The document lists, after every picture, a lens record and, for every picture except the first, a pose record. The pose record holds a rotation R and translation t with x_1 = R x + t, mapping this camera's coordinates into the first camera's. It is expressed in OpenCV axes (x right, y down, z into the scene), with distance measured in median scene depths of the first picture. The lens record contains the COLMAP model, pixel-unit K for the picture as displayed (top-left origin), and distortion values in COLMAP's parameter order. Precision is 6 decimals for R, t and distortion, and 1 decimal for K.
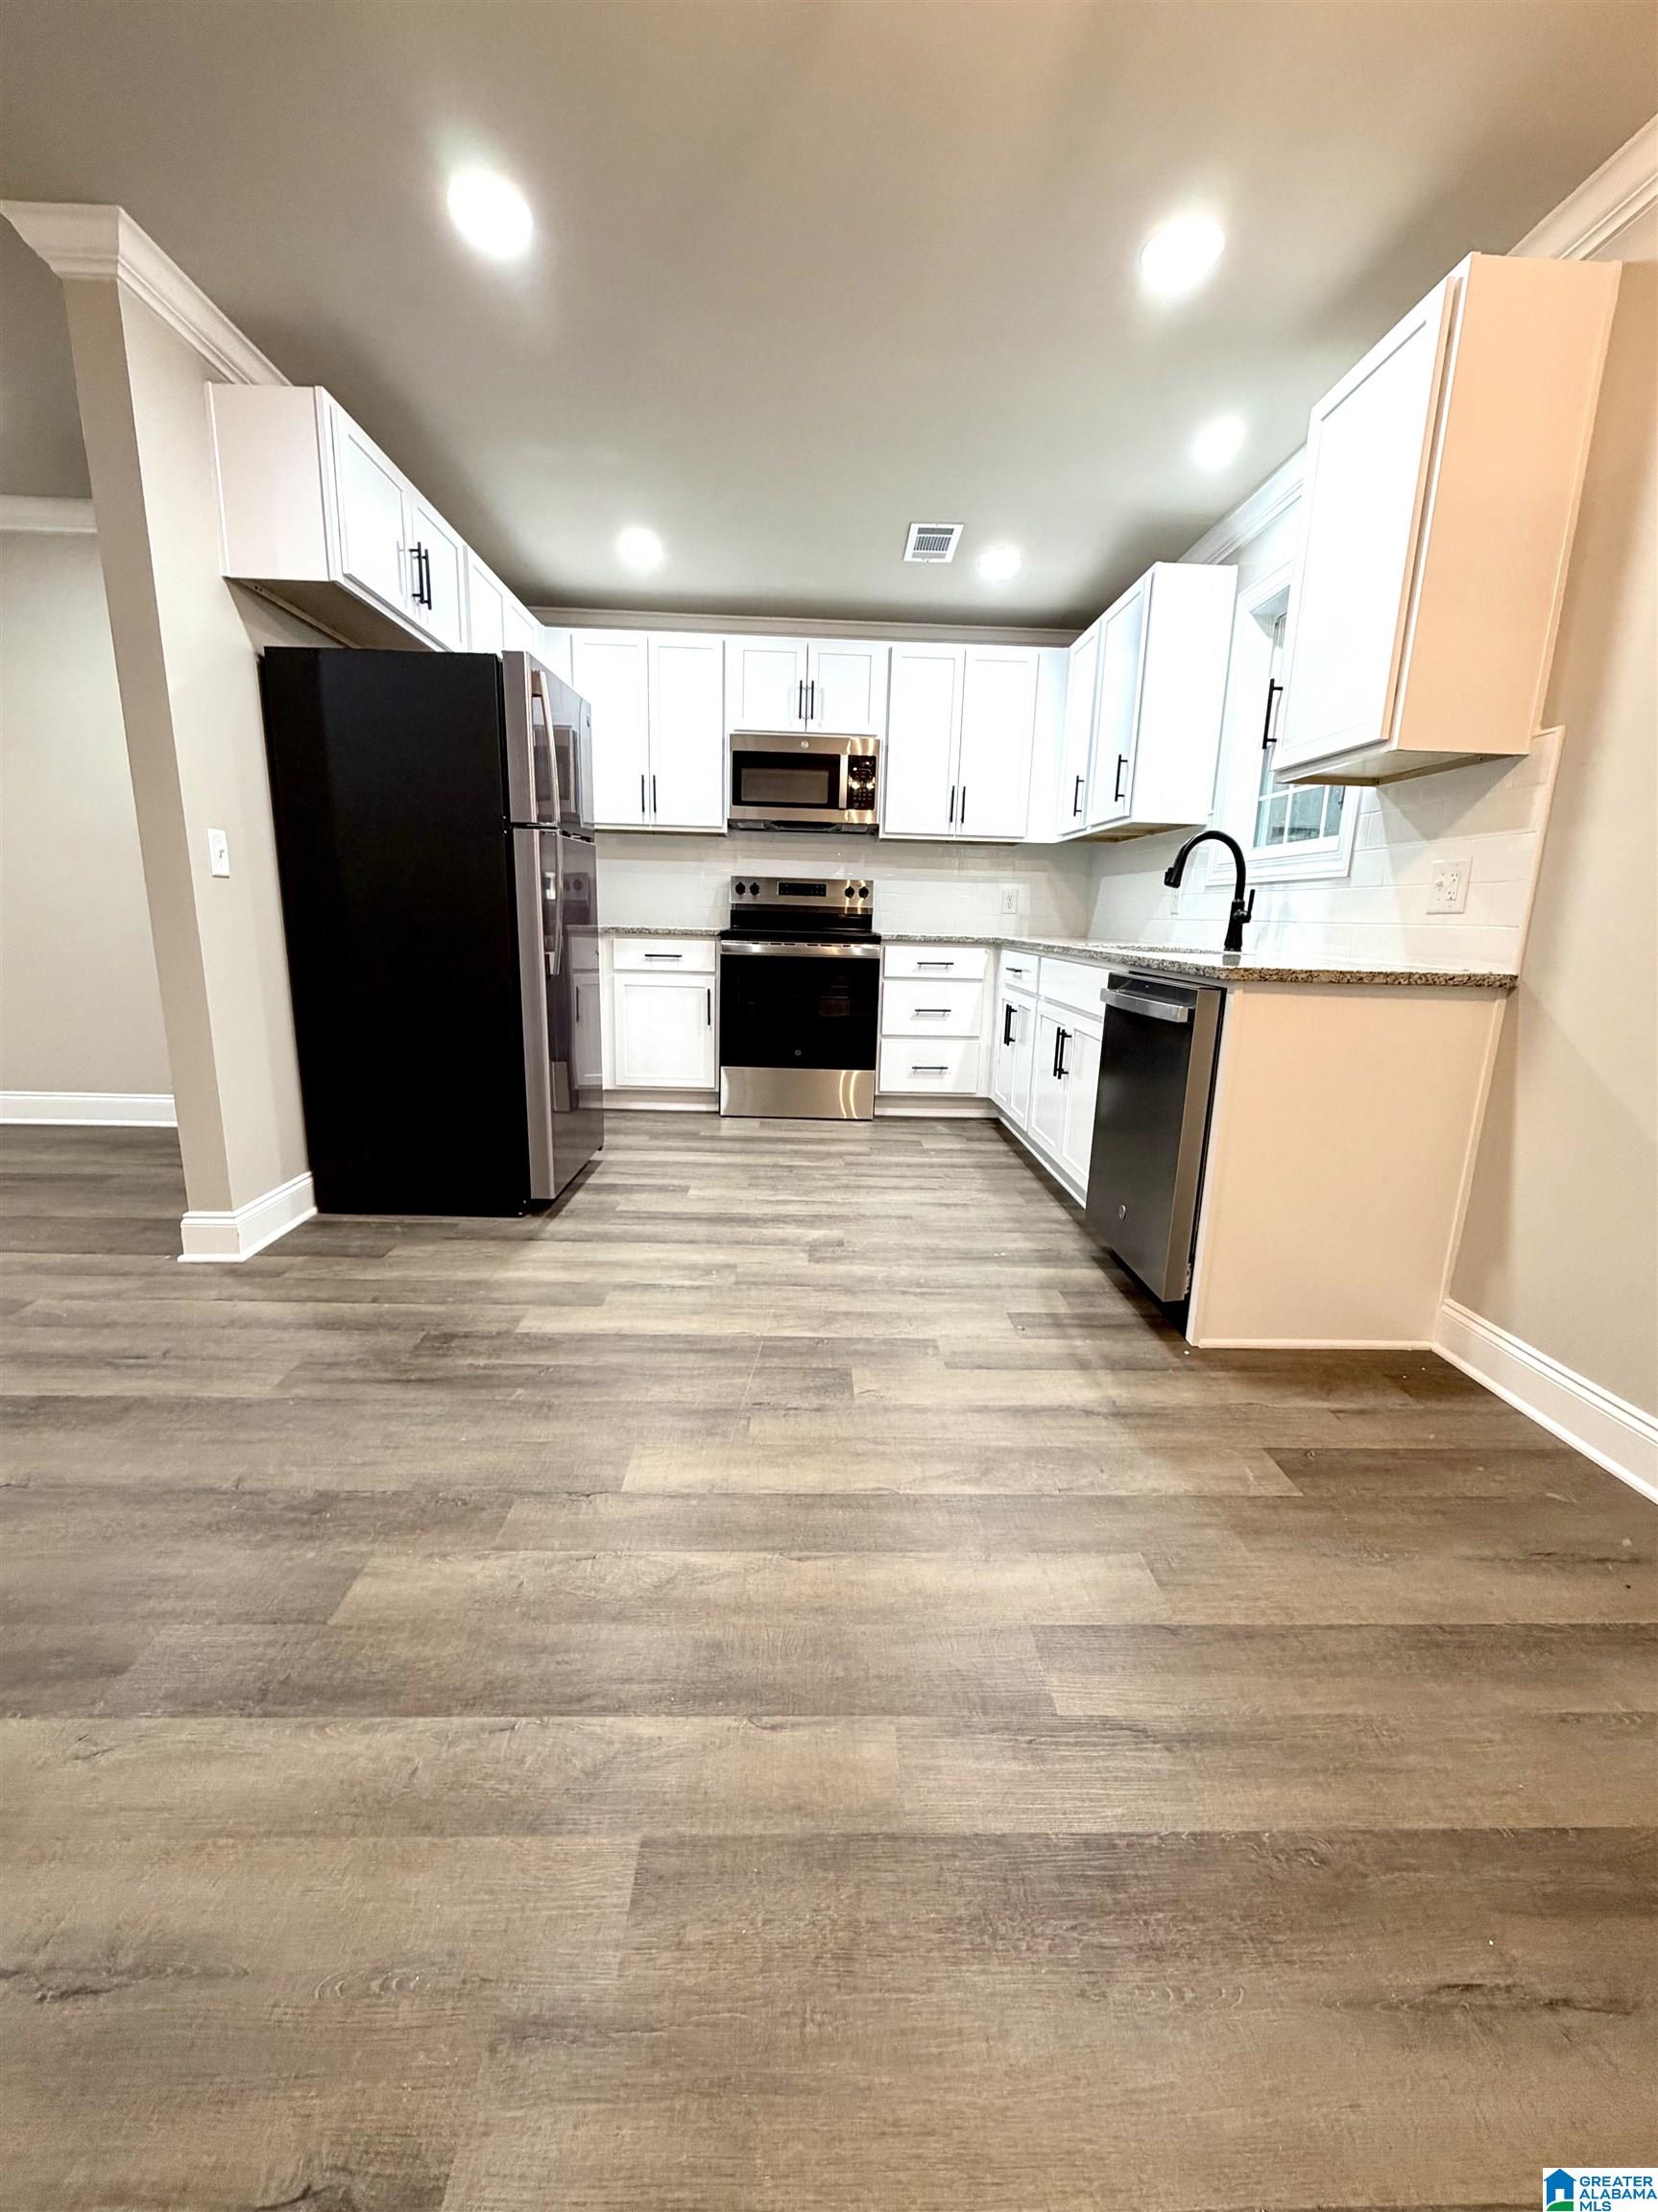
lens RADIAL K [[887.4, 0, 822.6], [0, 887.4, 1101.3], [0, 0, 1]] dist [-0.003410, 0.000590]
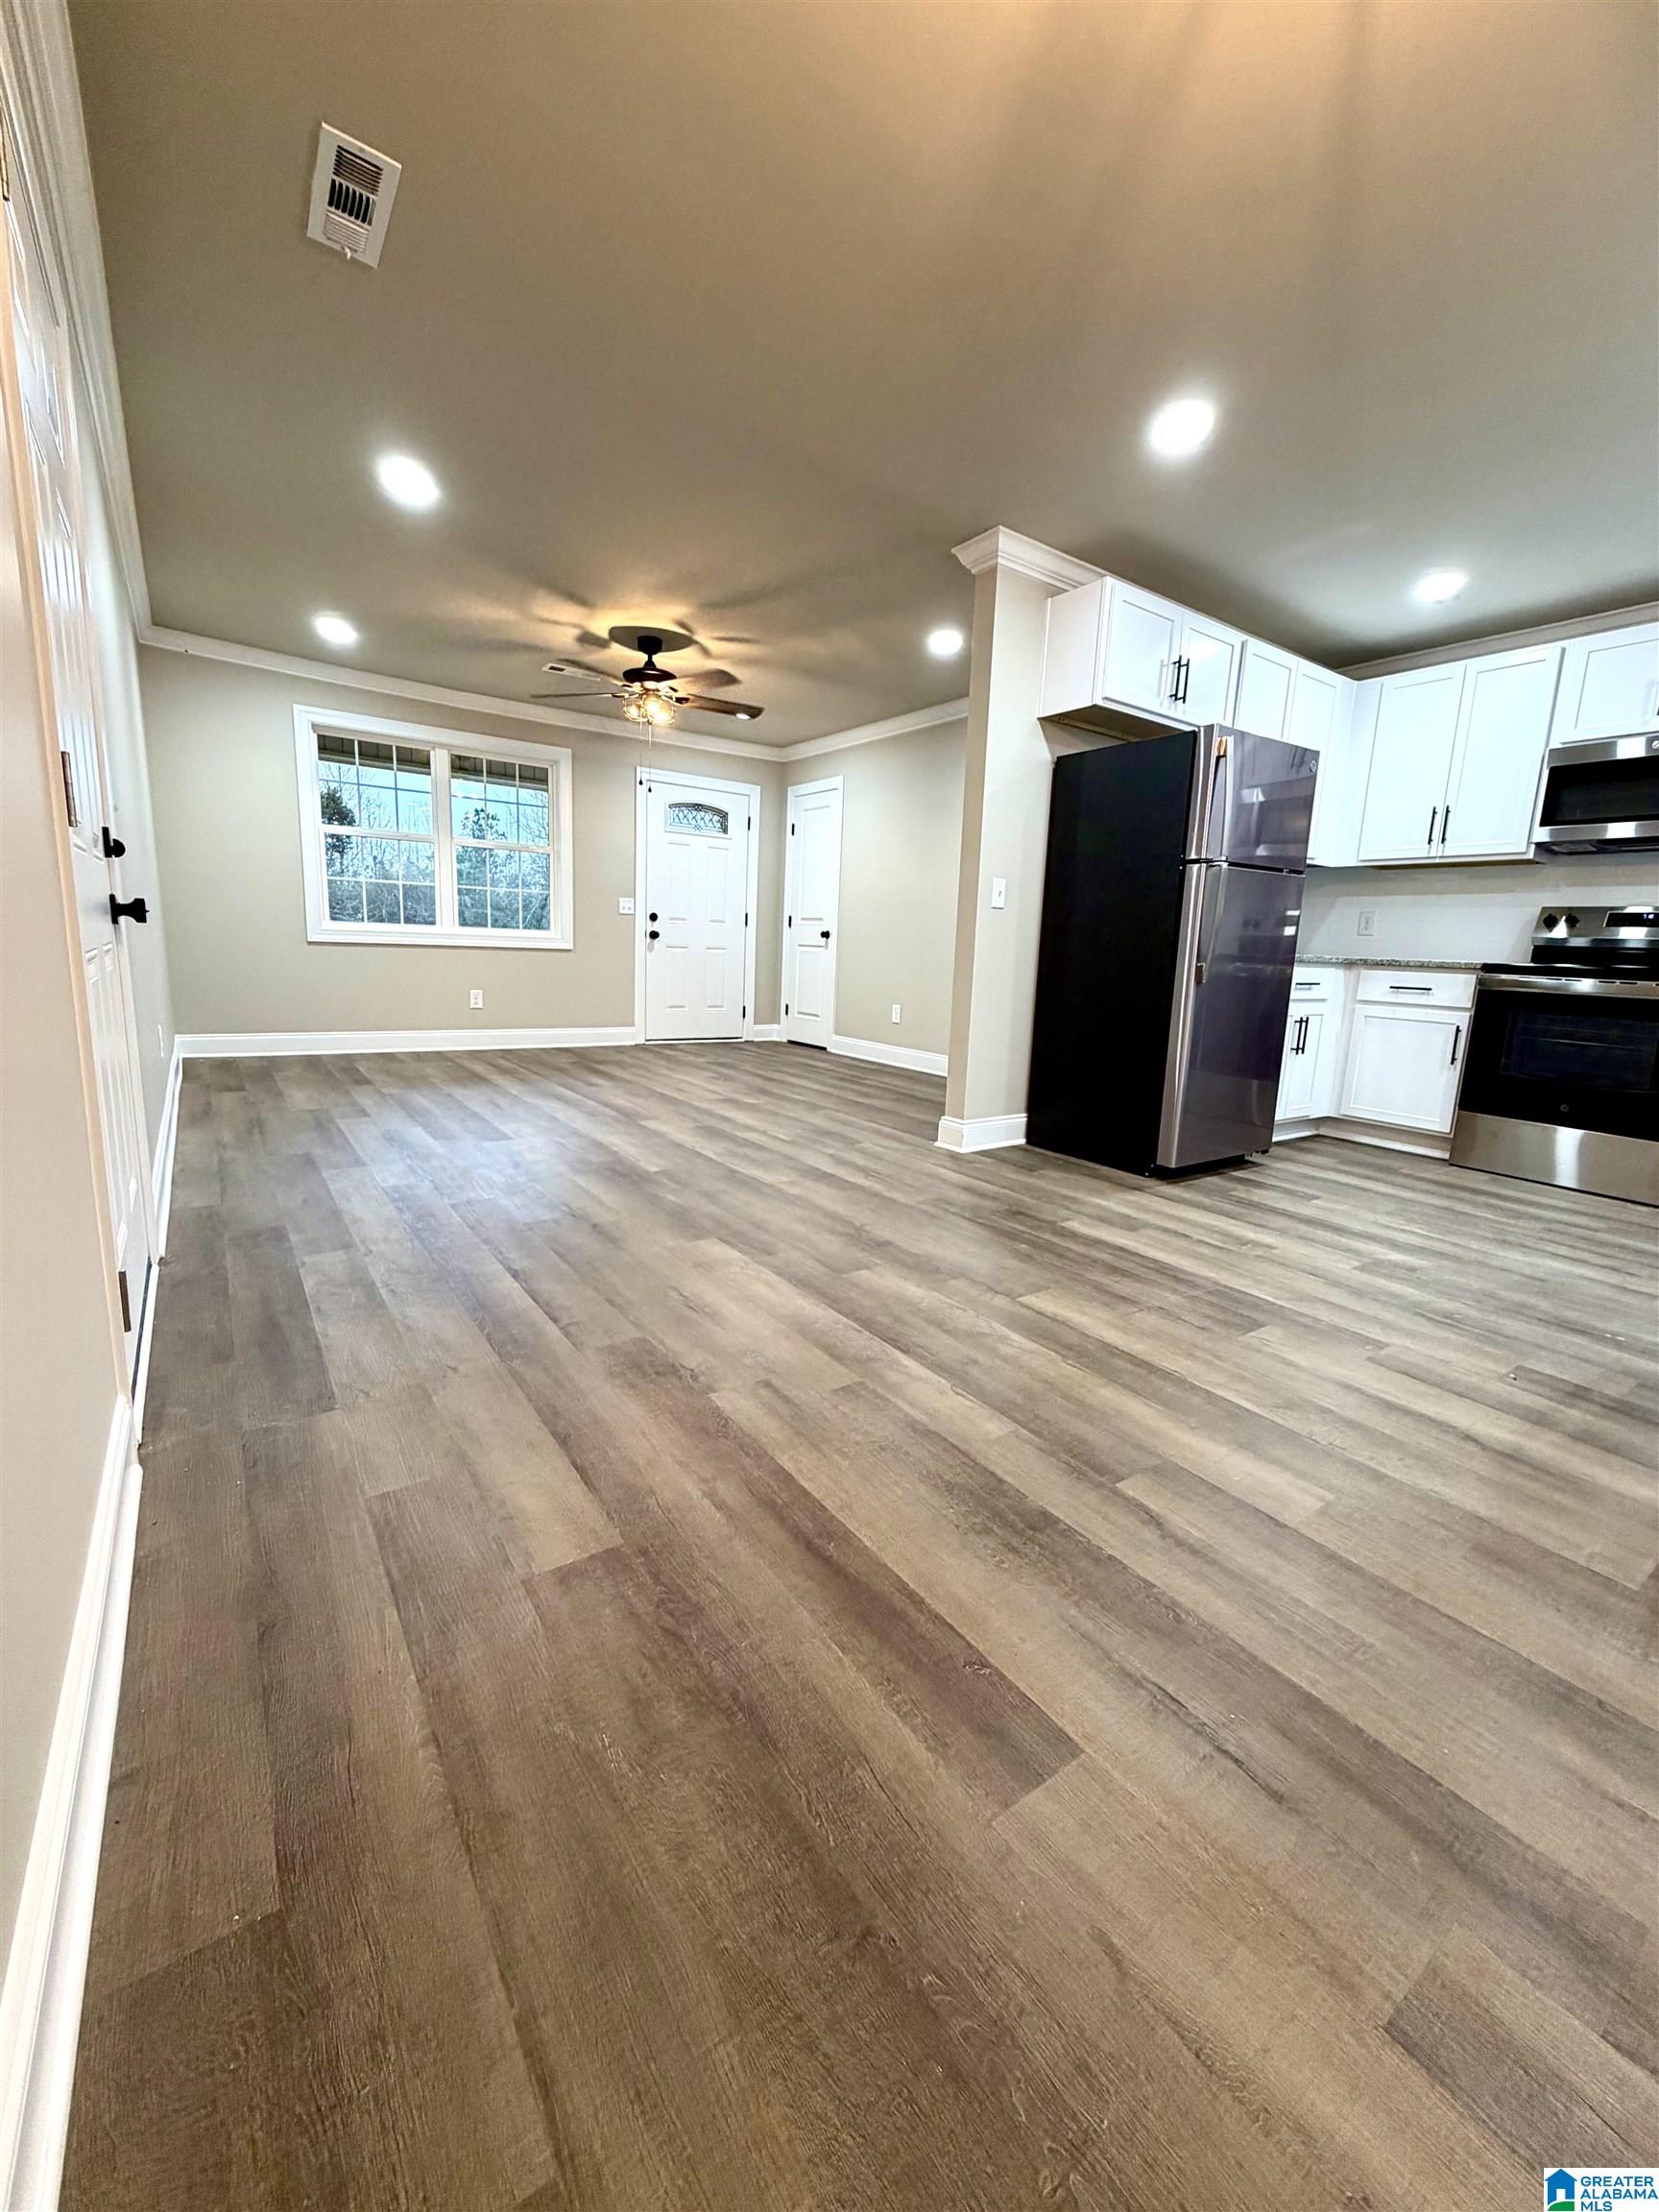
lens RADIAL K [[887.4, 0, 845.7], [0, 887.4, 1109.8], [0, 0, 1]] dist [-0.003410, 0.000590]
pose [[0.559648, 0.145846, -0.815796, 0.503662], [-0.195780, 0.979796, 0.040858, 0.084704], [0.805273, 0.136850, 0.576895, -0.074925]]
